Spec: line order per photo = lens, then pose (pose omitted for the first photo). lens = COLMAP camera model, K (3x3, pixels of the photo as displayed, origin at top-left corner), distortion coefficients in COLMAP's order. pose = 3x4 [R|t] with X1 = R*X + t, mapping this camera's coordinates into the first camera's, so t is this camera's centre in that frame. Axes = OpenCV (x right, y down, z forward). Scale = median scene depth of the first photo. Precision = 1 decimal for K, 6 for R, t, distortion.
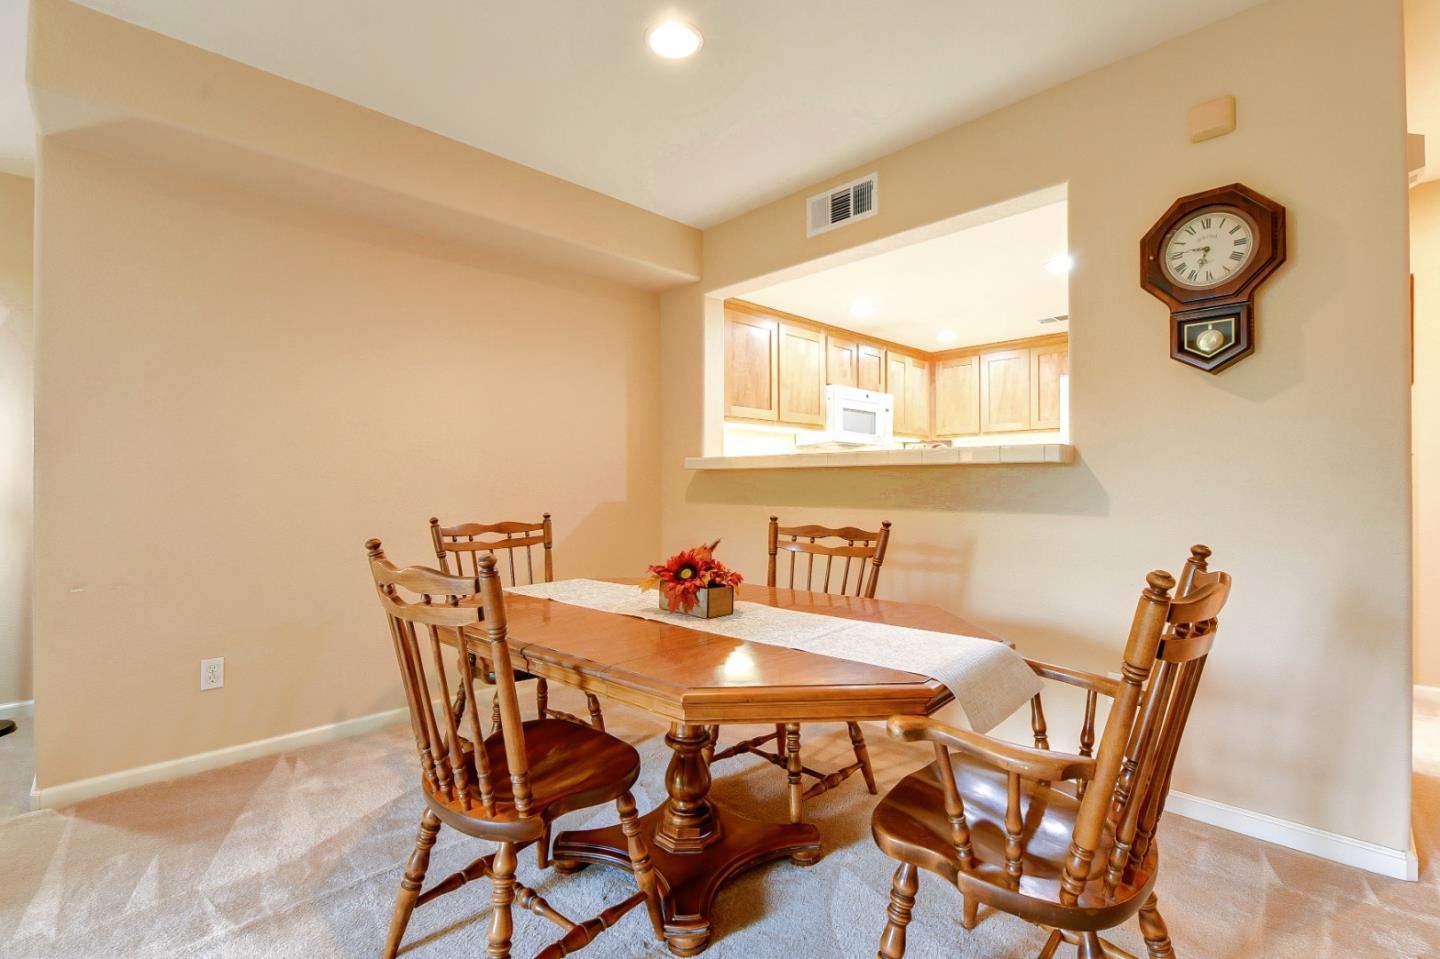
lens RADIAL K [[634.5, 0, 720.0], [0, 634.5, 479.5], [0, 0, 1]] dist [-0.021801, -0.000200]
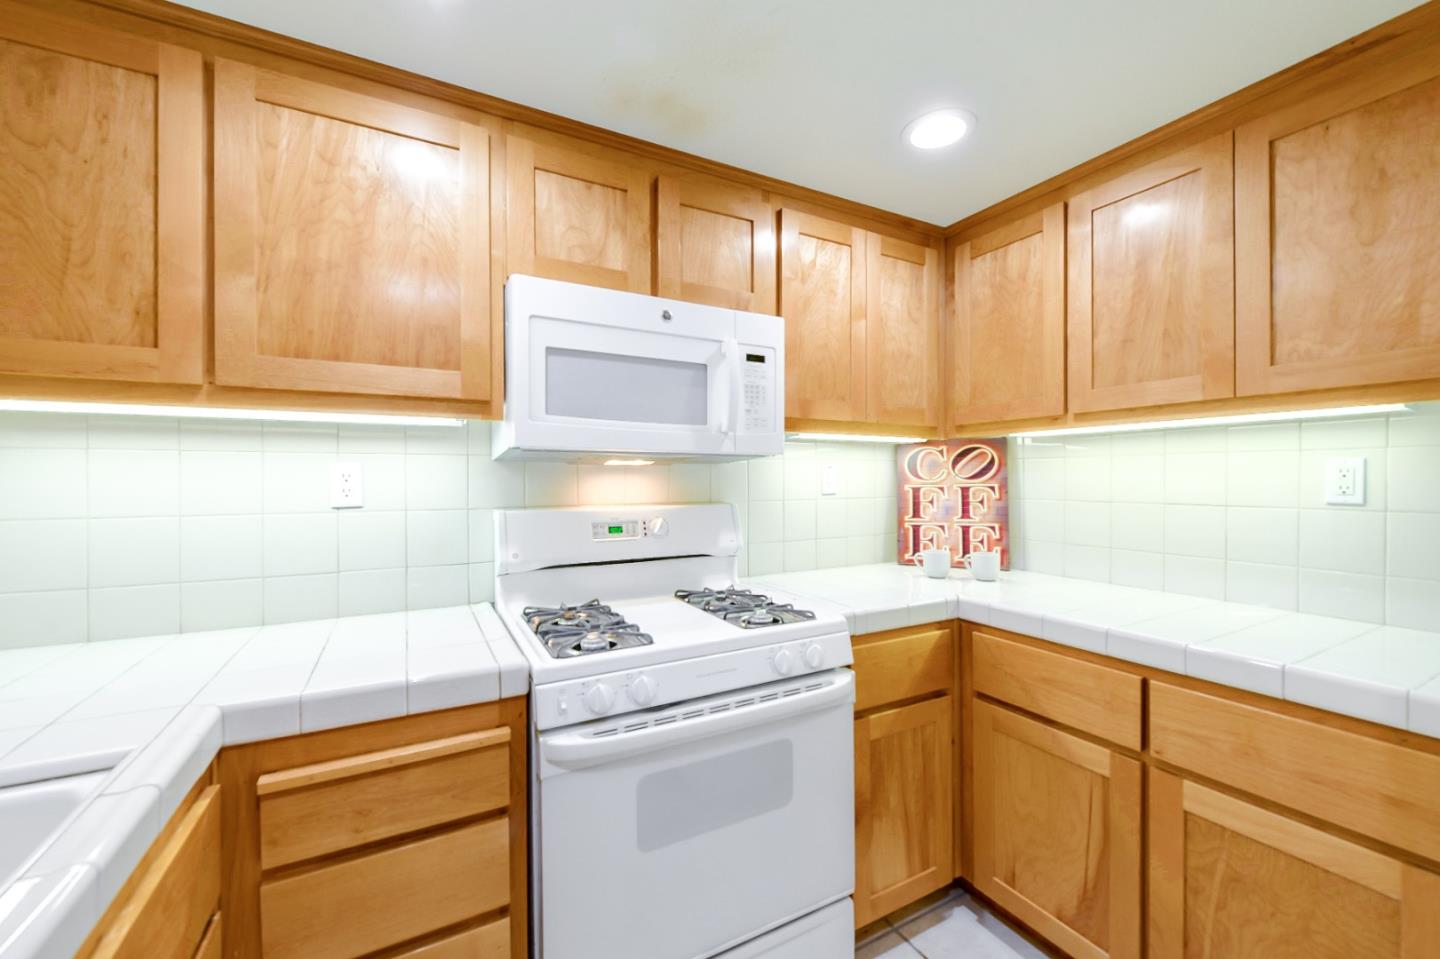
lens RADIAL K [[565.4, 0, 720.0], [0, 565.4, 479.5], [0, 0, 1]] dist [-0.006829, -0.000154]
pose [[0.961295, -0.000994, -0.275521, 0.487447], [0.001394, 0.999998, 0.001255, -0.059342], [0.275519, -0.001590, 0.961294, 0.999946]]
